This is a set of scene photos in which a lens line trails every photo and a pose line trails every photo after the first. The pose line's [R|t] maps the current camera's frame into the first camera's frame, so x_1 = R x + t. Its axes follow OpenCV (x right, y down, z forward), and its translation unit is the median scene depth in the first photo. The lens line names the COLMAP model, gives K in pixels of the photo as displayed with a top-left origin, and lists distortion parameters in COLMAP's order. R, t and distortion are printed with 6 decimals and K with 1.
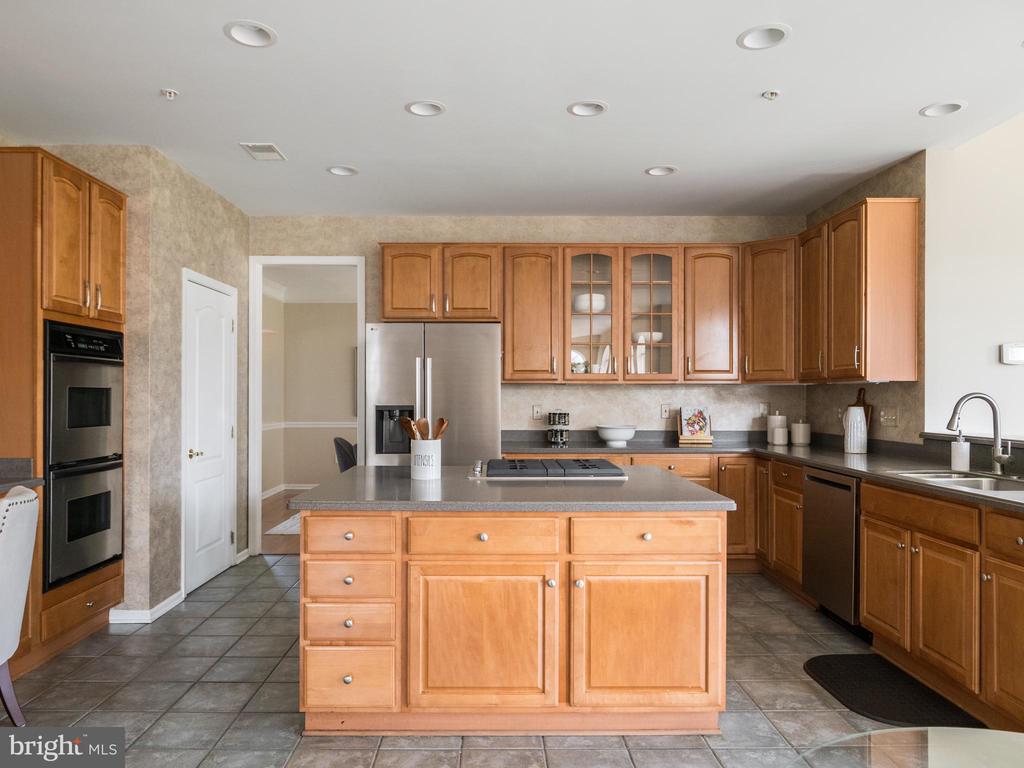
lens RADIAL K [[716.5, 0, 492.2], [0, 716.5, 396.4], [0, 0, 1]] dist [0.001636, 0.001181]
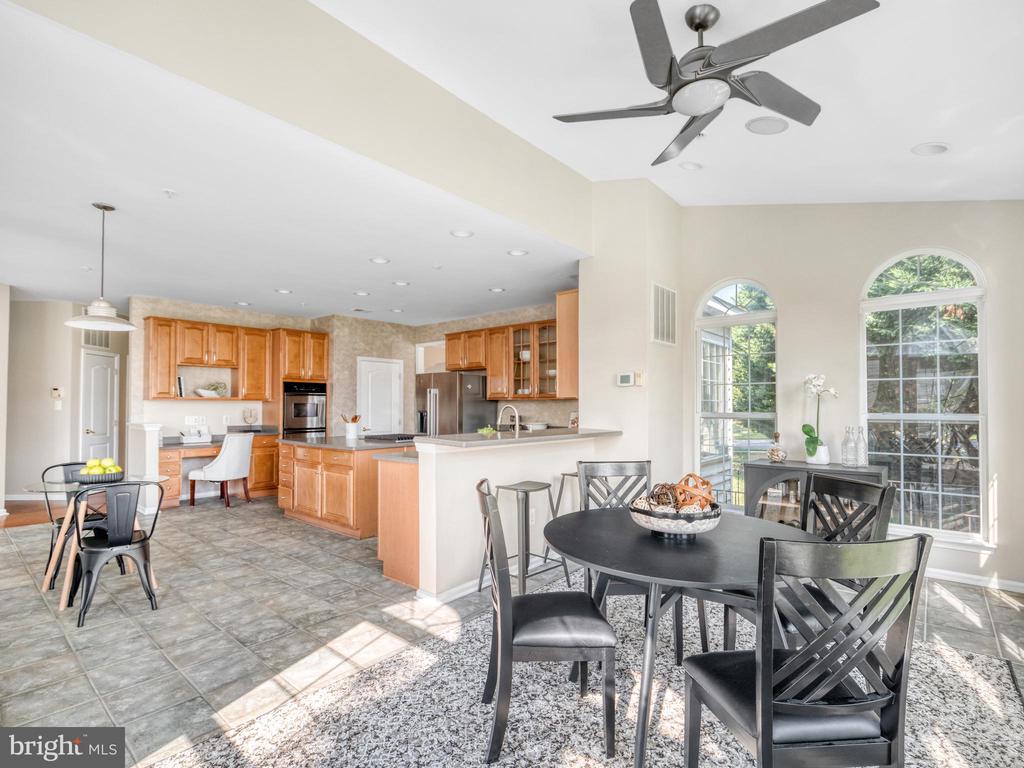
lens RADIAL K [[501.9, 0, 508.5], [0, 501.9, 396.6], [0, 0, 1]] dist [-0.027469, -0.000237]
pose [[0.753484, -0.014359, -0.657309, 1.031543], [0.001701, 0.999801, -0.019890, 0.001288], [0.657464, 0.013868, 0.753358, 0.006204]]
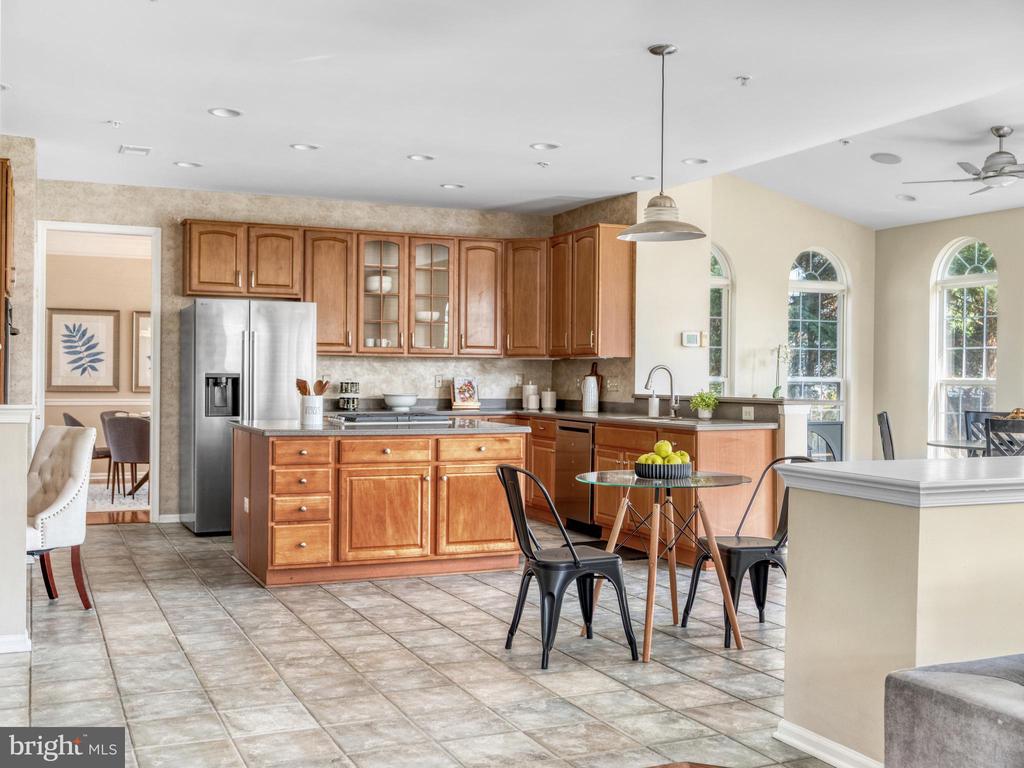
lens RADIAL K [[1094.6, 0, 512.0], [0, 1094.6, 384.0], [0, 0, 1]] dist [0.018697, 0.010455]
pose [[0.917614, 0.003533, 0.397458, -0.385568], [-0.006326, 0.999964, 0.005715, 0.016238], [-0.397423, -0.007759, 0.917603, -0.715412]]
